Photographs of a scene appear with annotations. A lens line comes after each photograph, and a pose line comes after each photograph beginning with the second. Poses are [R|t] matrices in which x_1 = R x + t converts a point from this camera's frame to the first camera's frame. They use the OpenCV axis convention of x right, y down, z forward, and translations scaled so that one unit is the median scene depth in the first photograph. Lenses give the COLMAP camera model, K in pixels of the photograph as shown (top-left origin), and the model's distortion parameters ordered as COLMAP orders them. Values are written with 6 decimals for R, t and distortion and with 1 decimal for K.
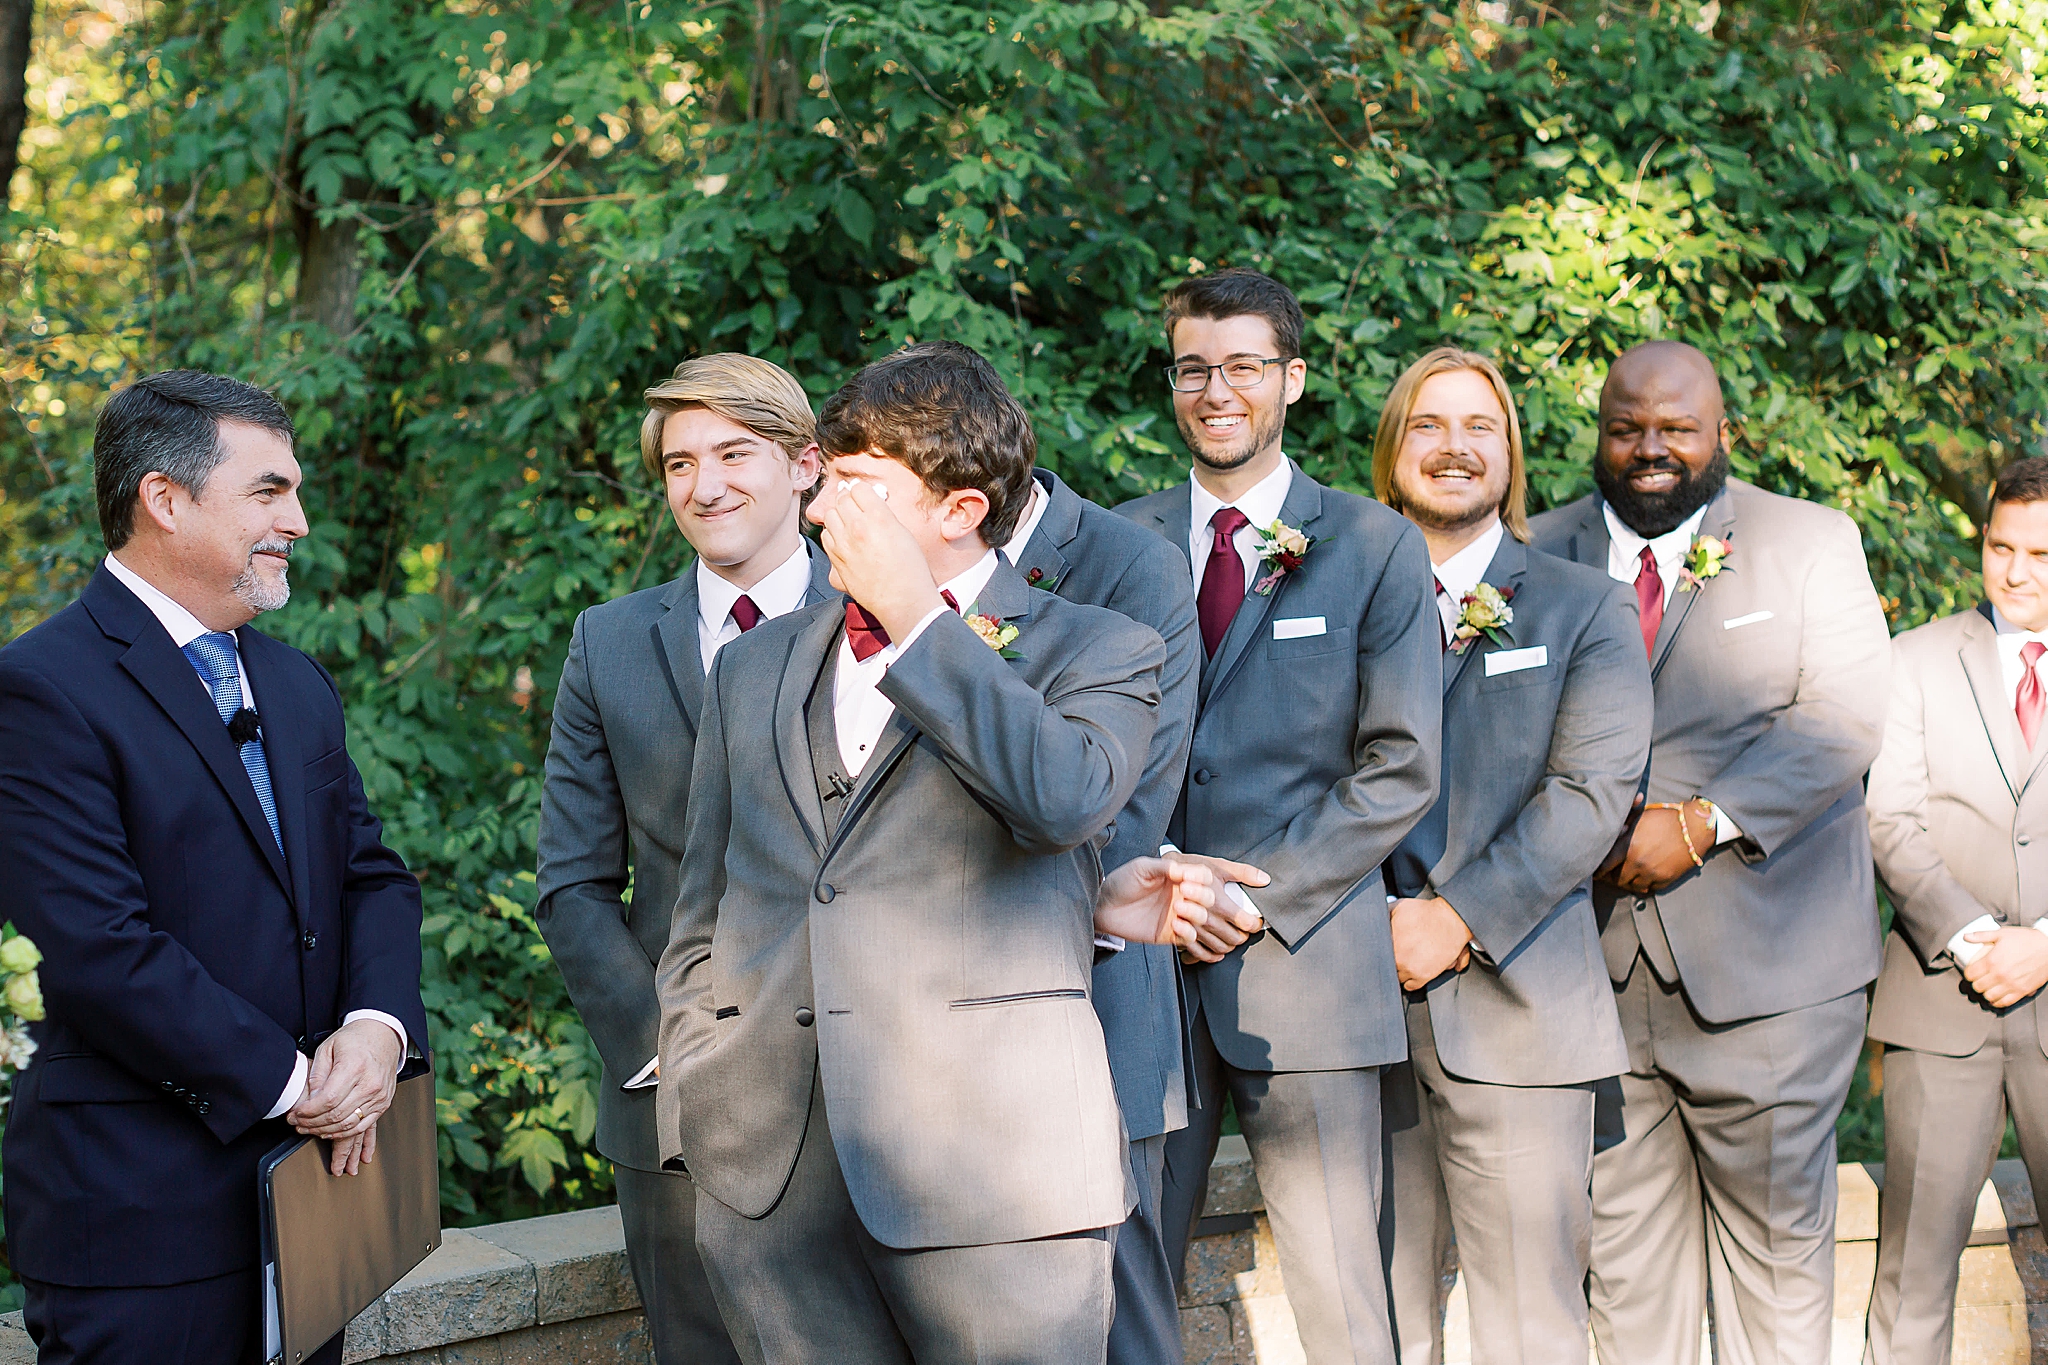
lens RADIAL K [[3207.5, 0, 923.7], [0, 3207.5, 720.3], [0, 0, 1]] dist [-0.160461, 0.239685]
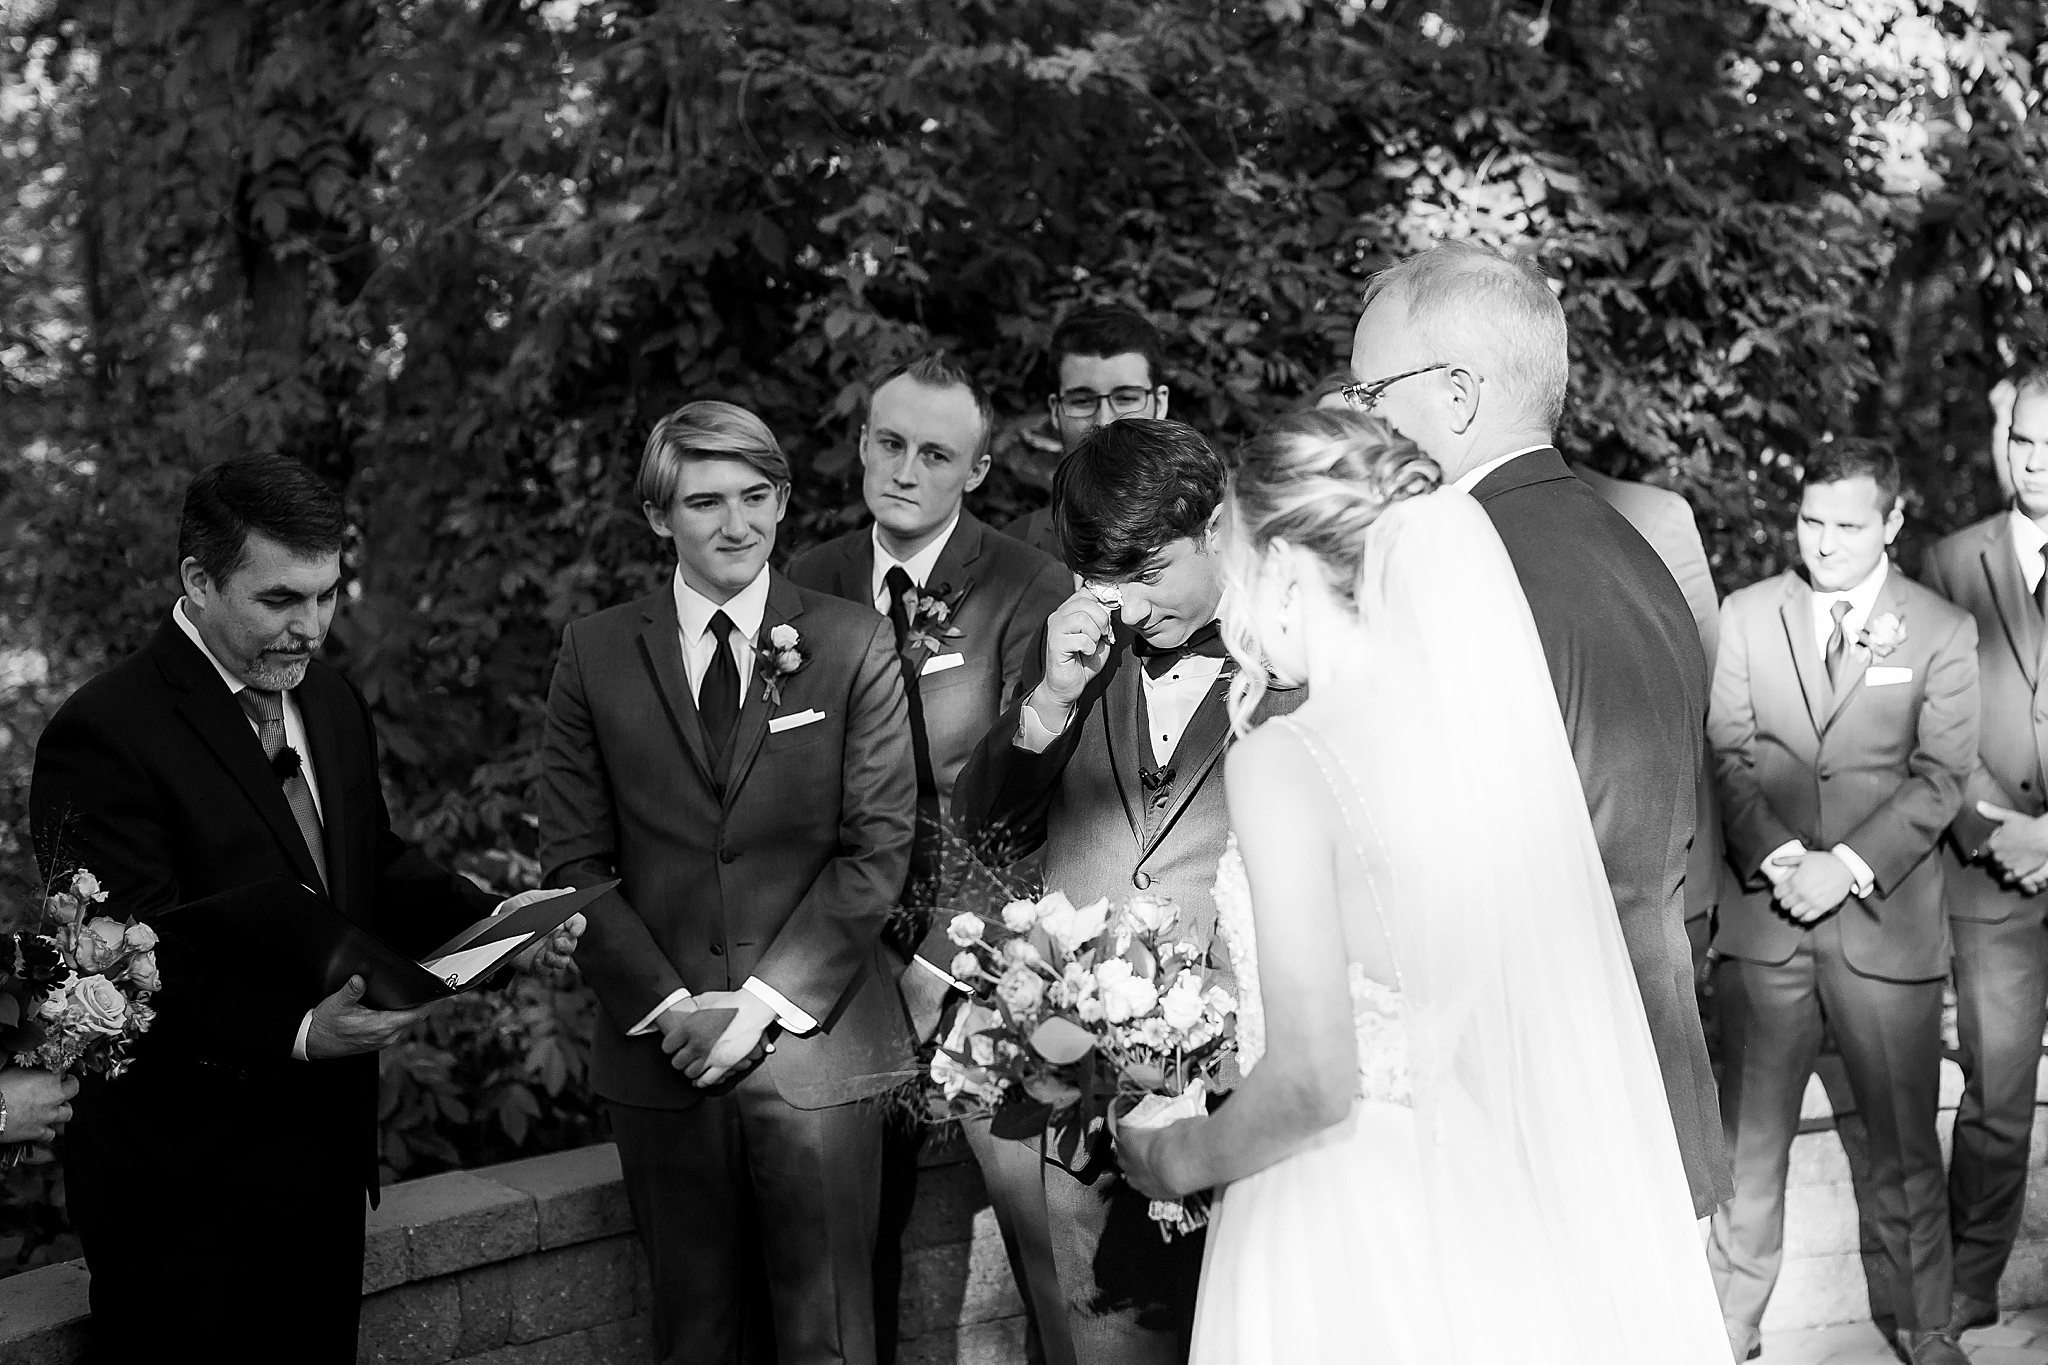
lens RADIAL K [[3271.7, 0, 1021.5], [0, 3271.7, 617.5], [0, 0, 1]] dist [-0.136819, 0.048039]
pose [[0.997295, -0.034153, 0.065084, -0.012579], [0.035173, 0.999275, -0.014588, -0.009083], [-0.064538, 0.016837, 0.997773, -0.121582]]
